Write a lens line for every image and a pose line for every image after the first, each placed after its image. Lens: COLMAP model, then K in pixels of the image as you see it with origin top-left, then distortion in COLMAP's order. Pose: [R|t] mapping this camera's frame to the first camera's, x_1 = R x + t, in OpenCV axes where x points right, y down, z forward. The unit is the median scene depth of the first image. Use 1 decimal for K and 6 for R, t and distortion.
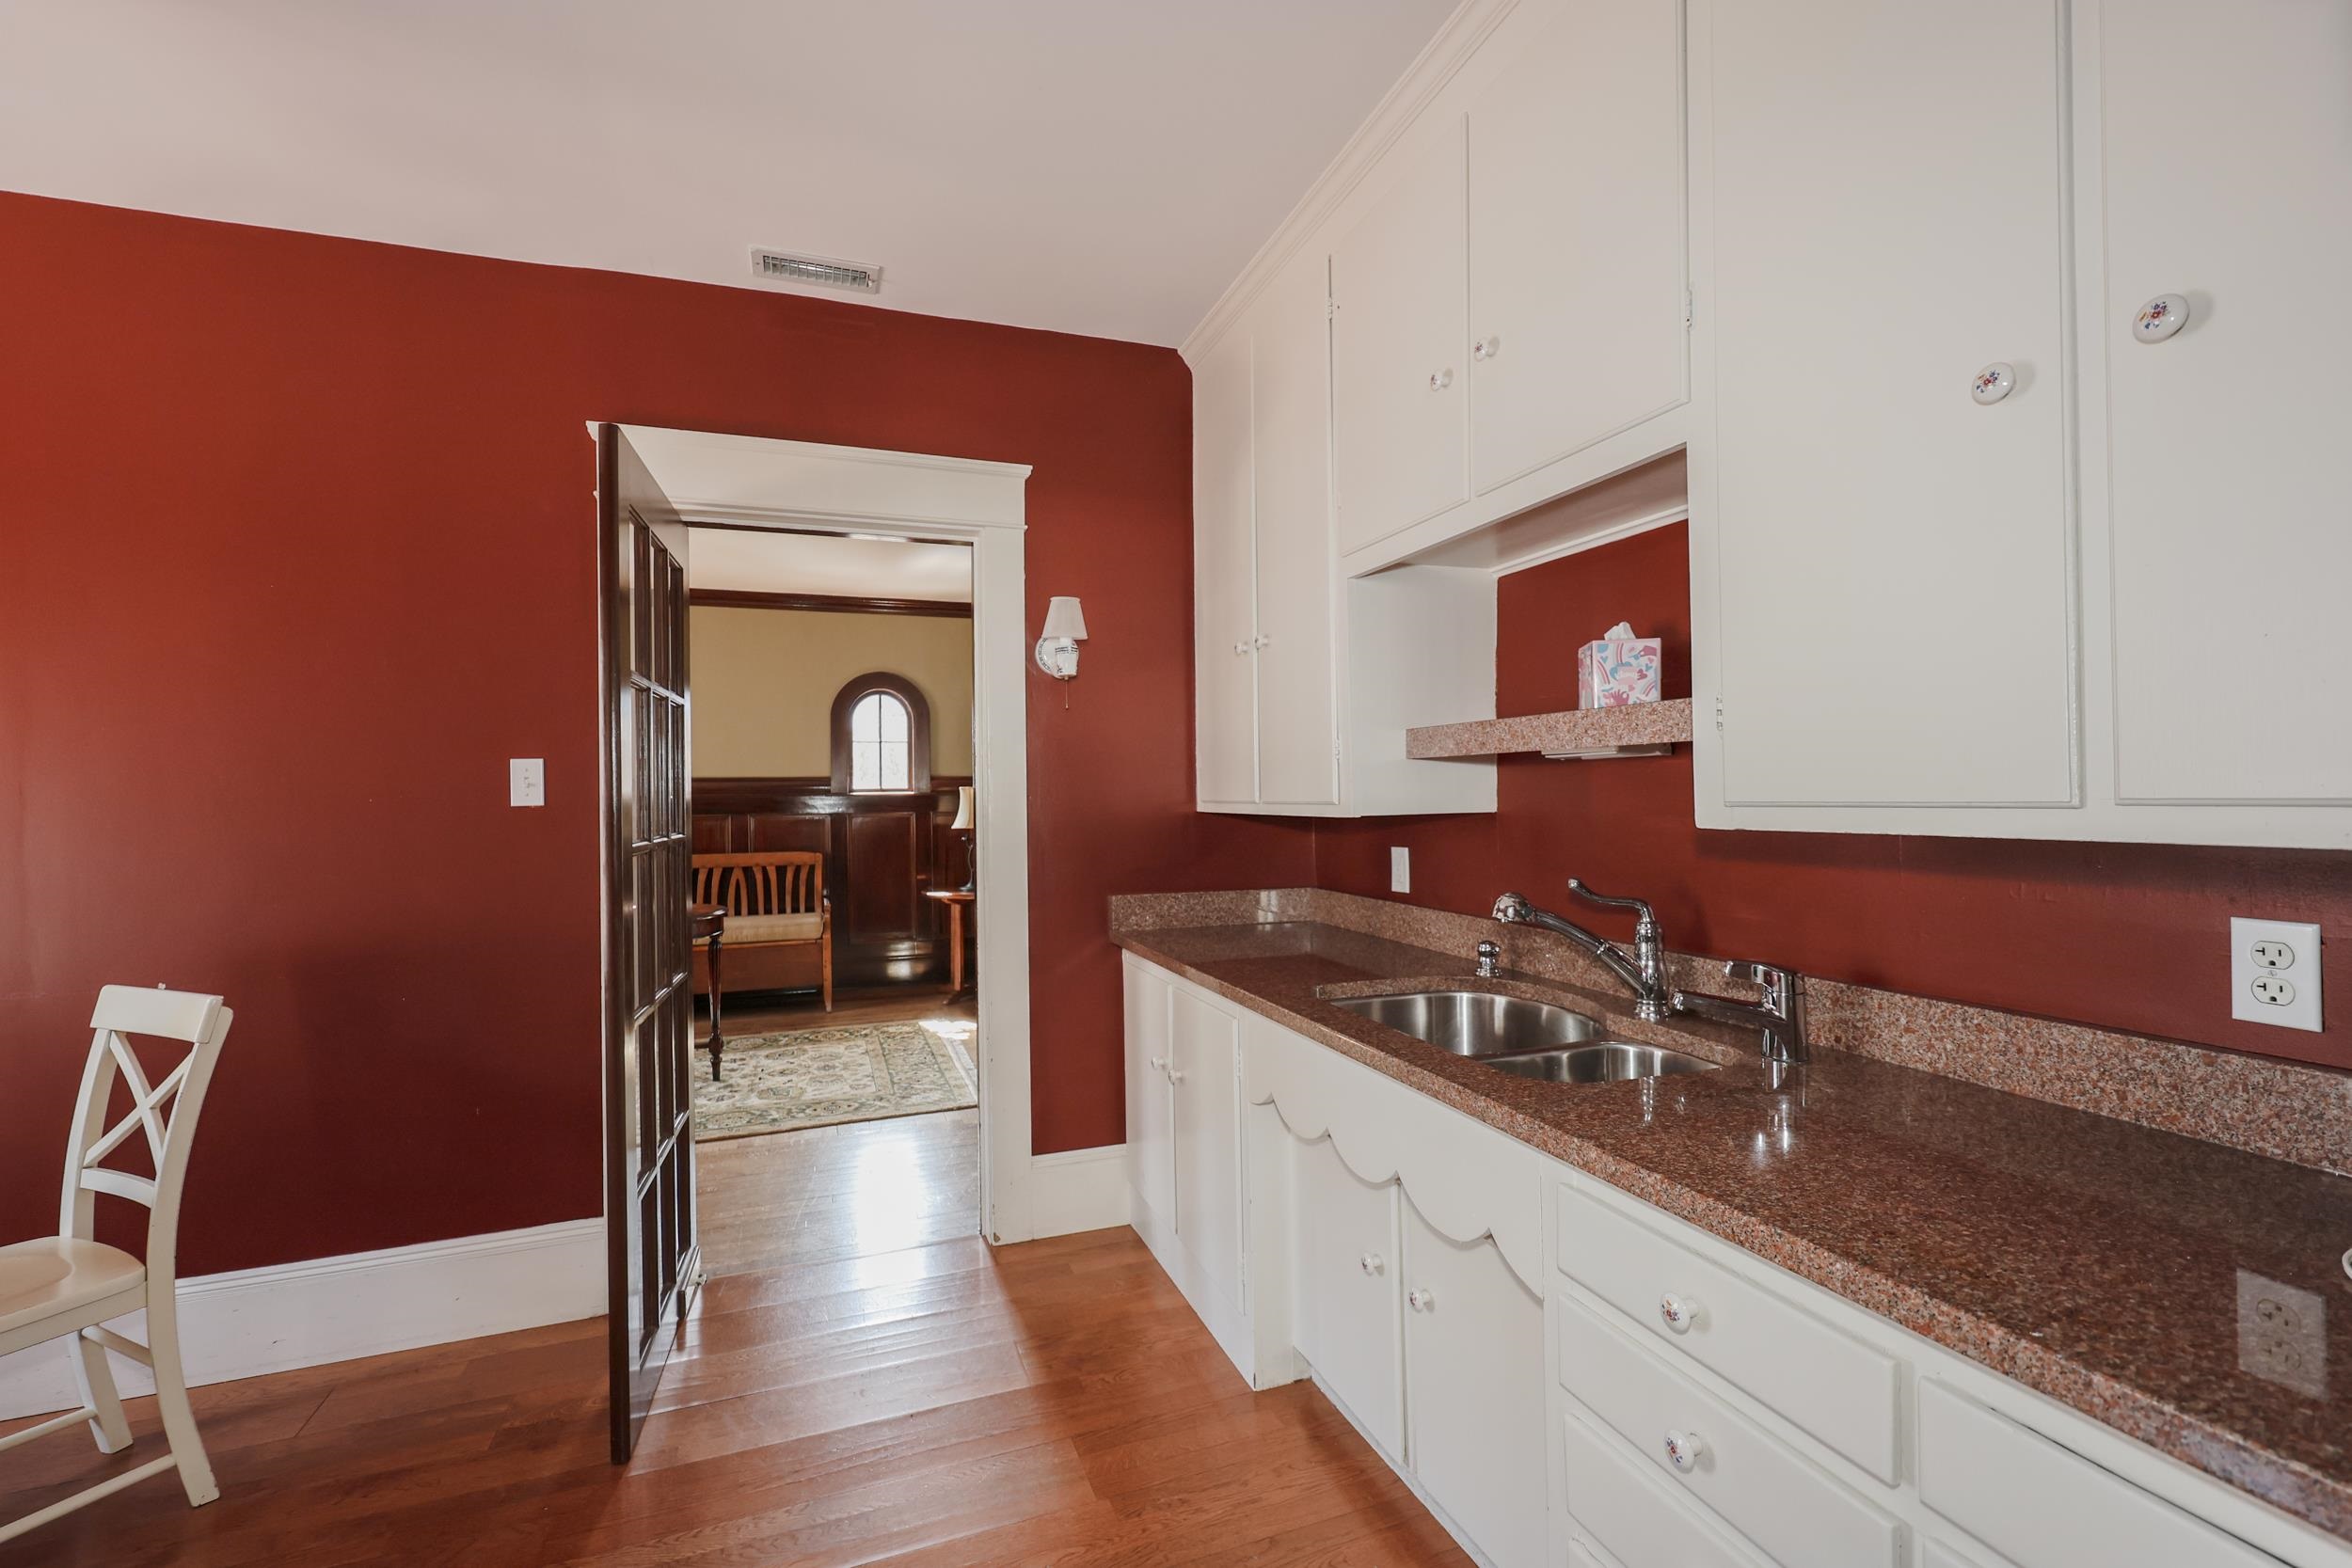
lens RADIAL K [[974.6, 0, 1175.4], [0, 974.6, 781.3], [0, 0, 1]] dist [0.001945, 0.000666]
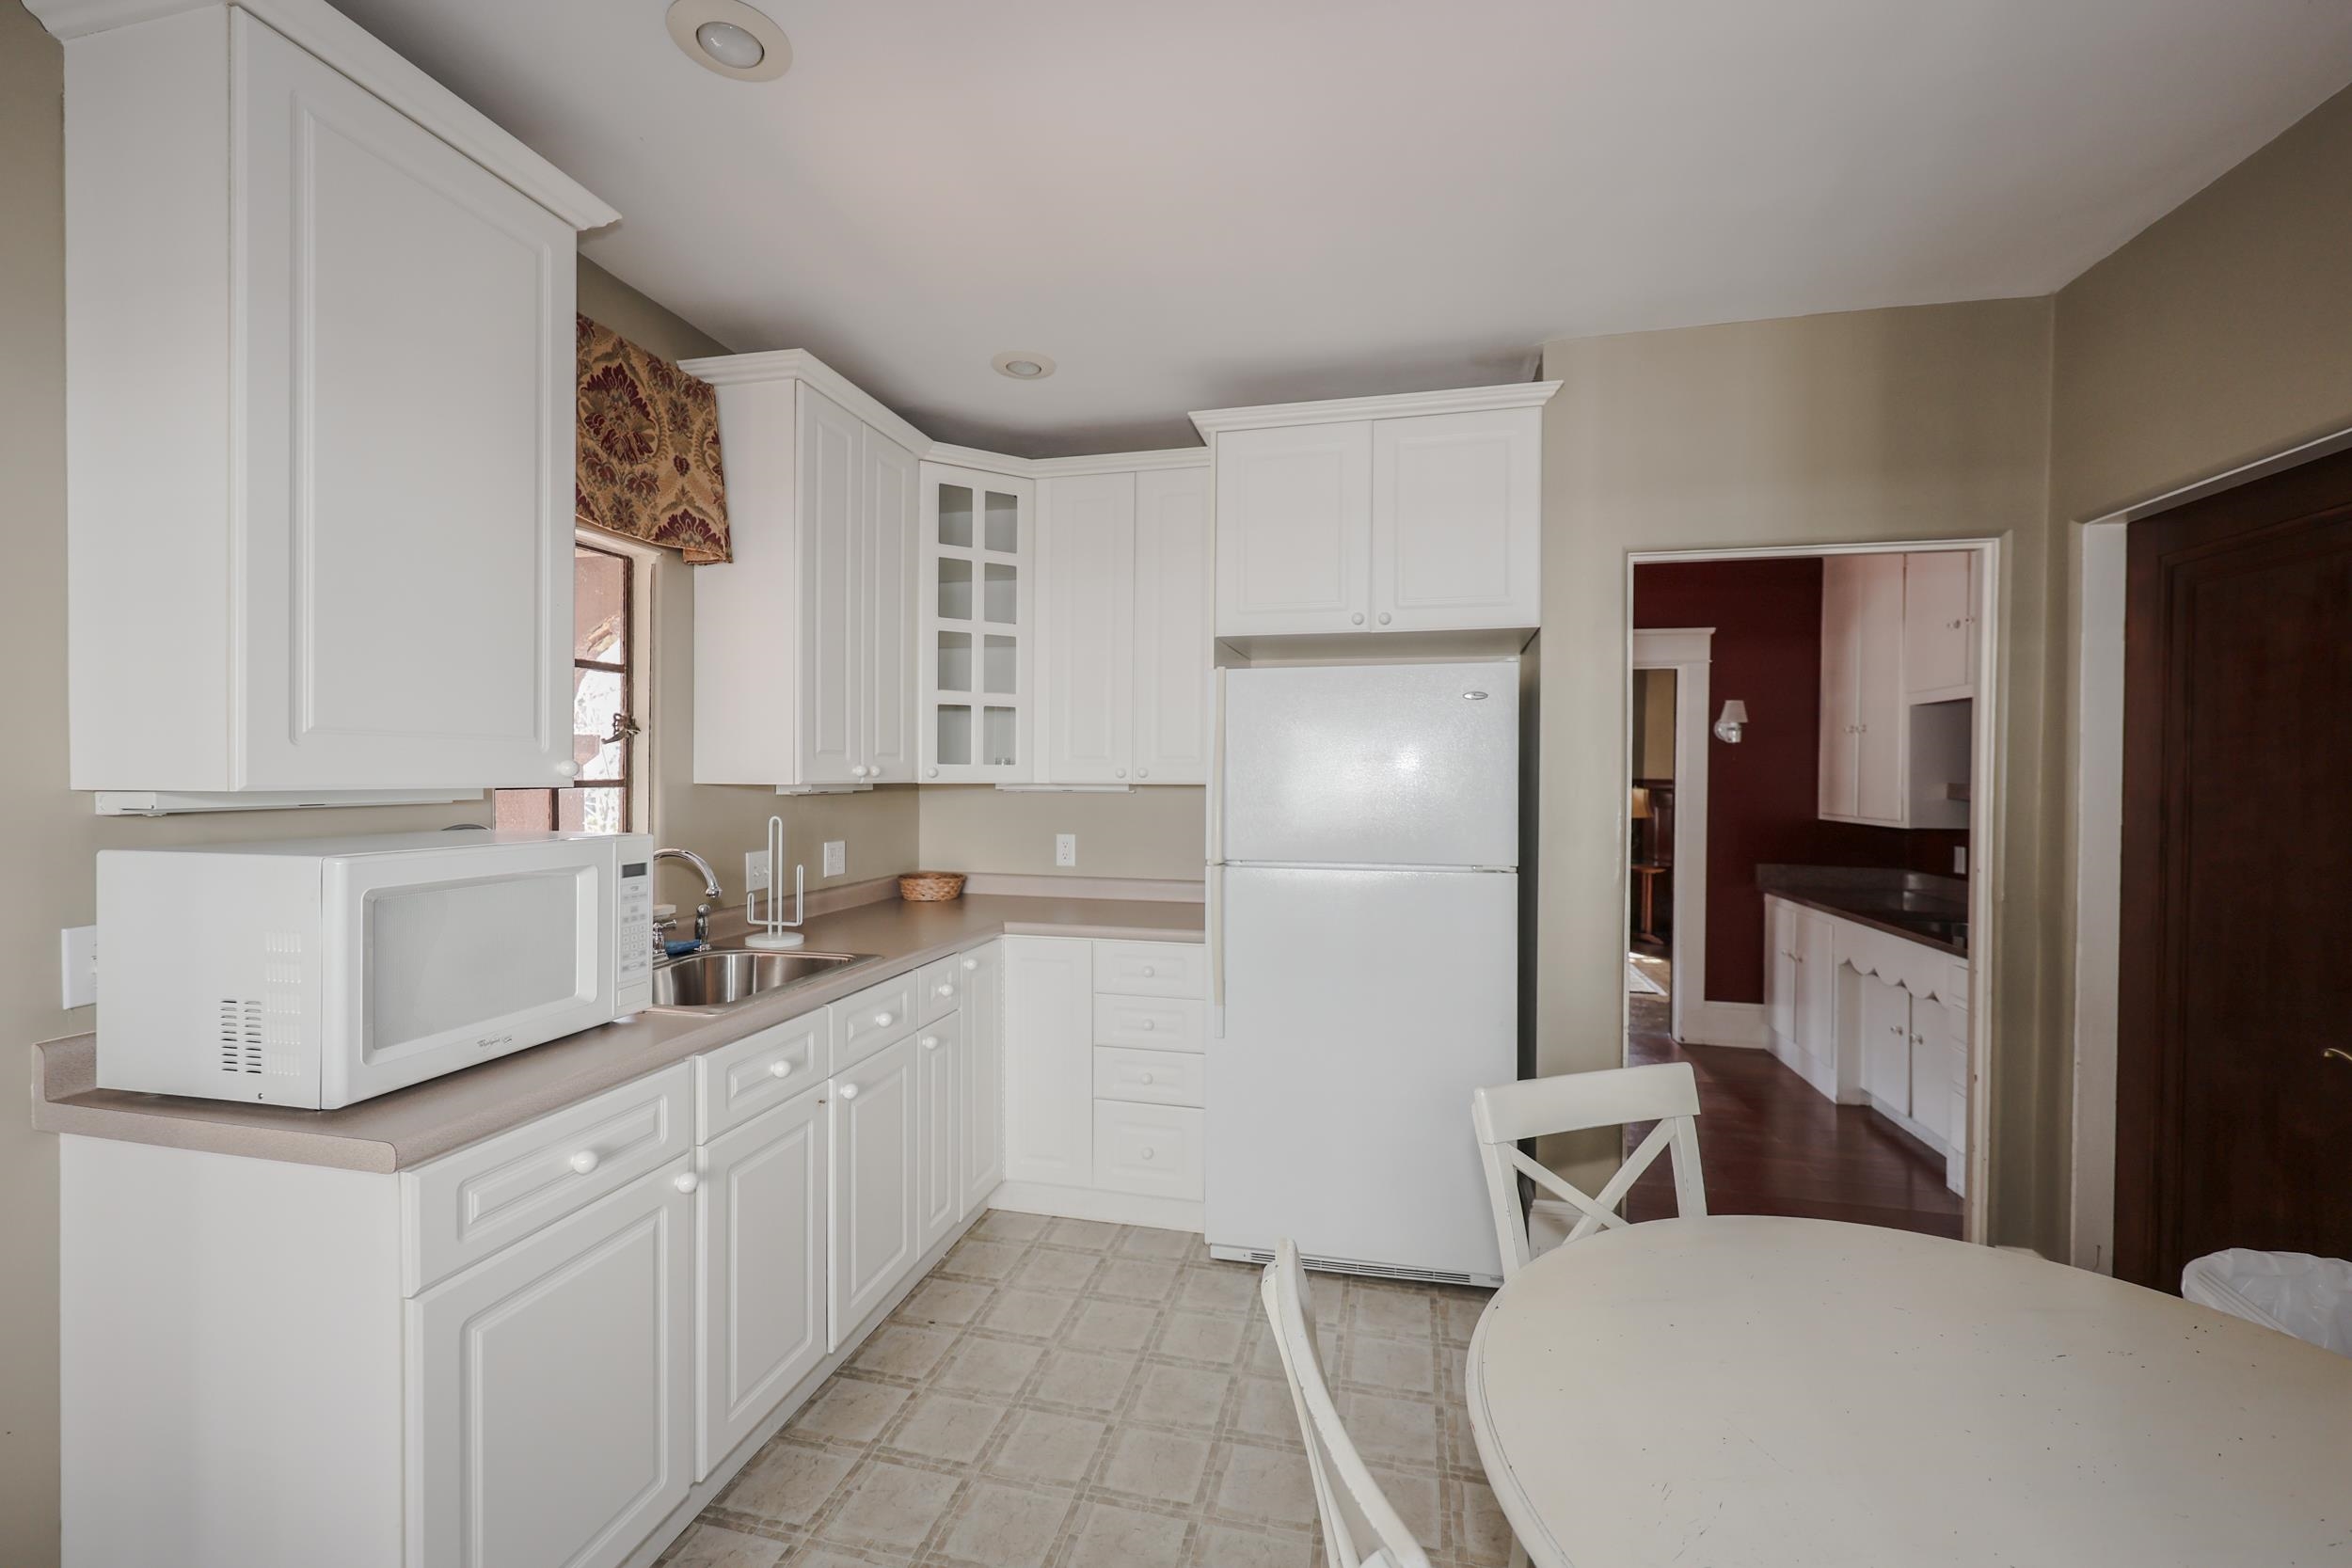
lens RADIAL K [[974.6, 0, 1179.6], [0, 974.6, 773.0], [0, 0, 1]] dist [0.001945, 0.000666]
pose [[0.835980, 0.023924, -0.548238, 0.025227], [-0.013561, 0.999645, 0.022943, -0.079629], [0.548592, -0.011745, 0.836007, -1.137463]]
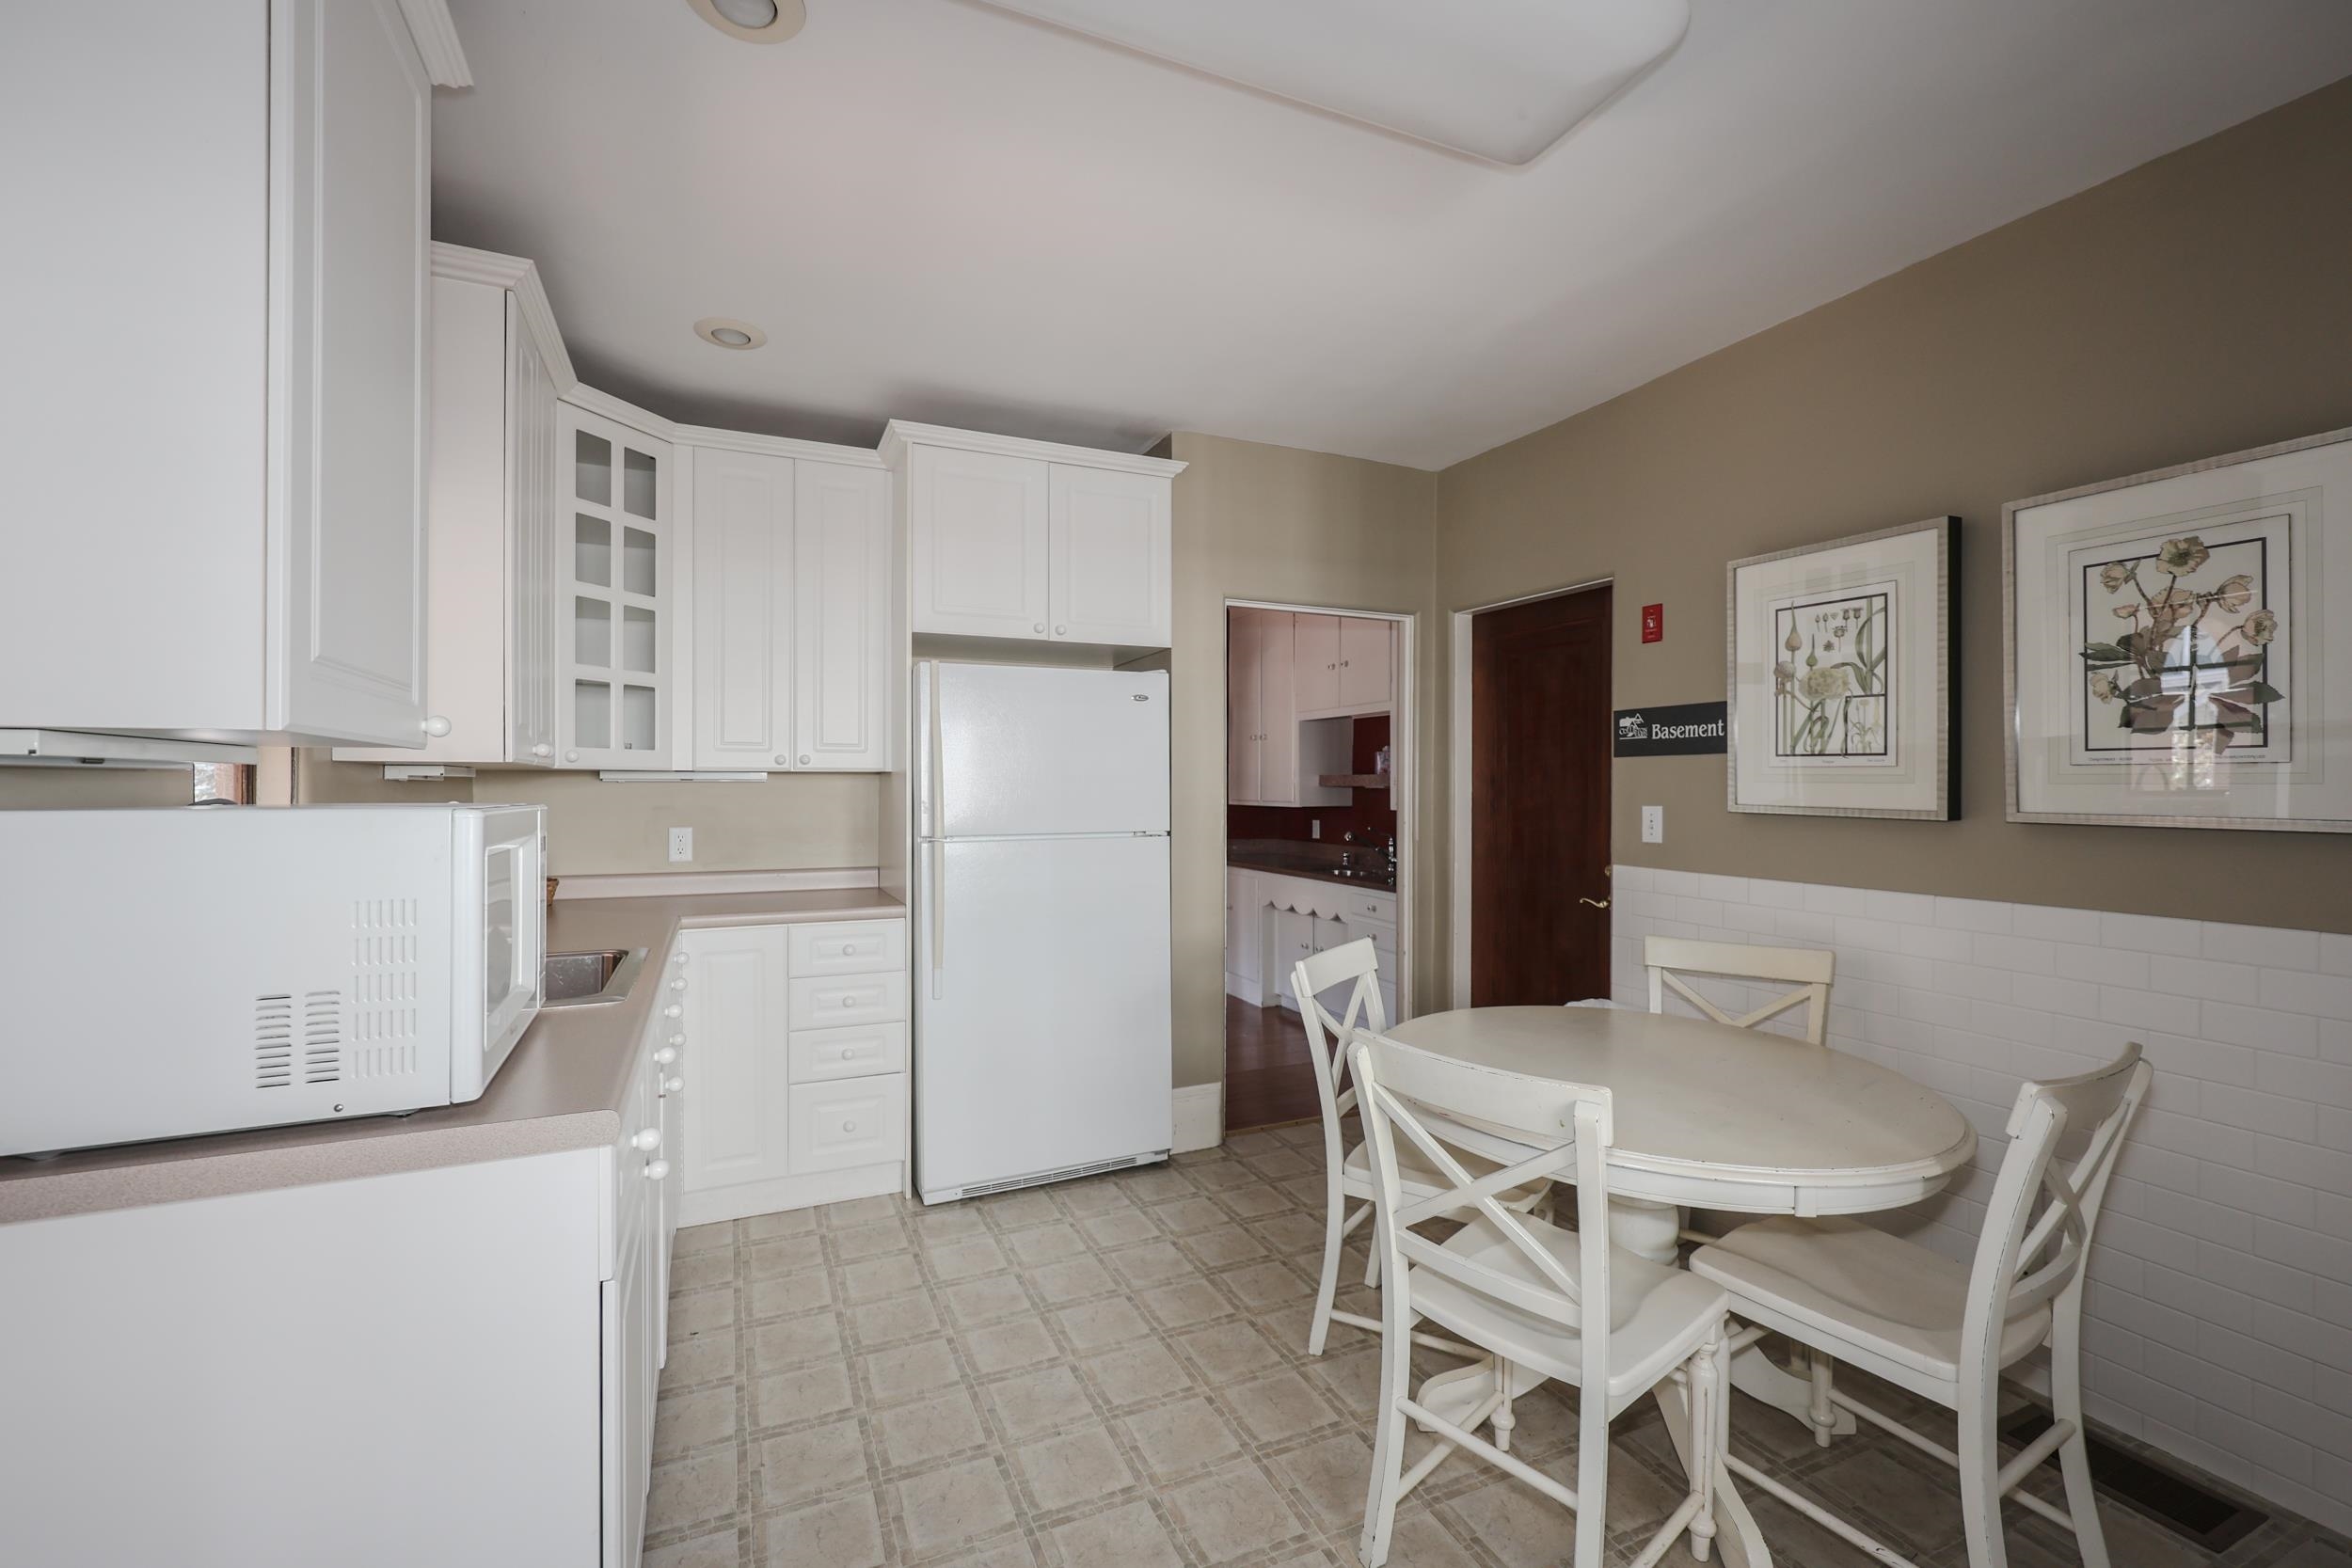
lens RADIAL K [[974.6, 0, 1163.0], [0, 974.6, 776.9], [0, 0, 1]] dist [0.001945, 0.000666]
pose [[0.997428, 0.019053, 0.069091, -0.320565], [-0.019317, 0.999808, 0.003148, -0.041926], [-0.069017, -0.004474, 0.997605, -1.397556]]
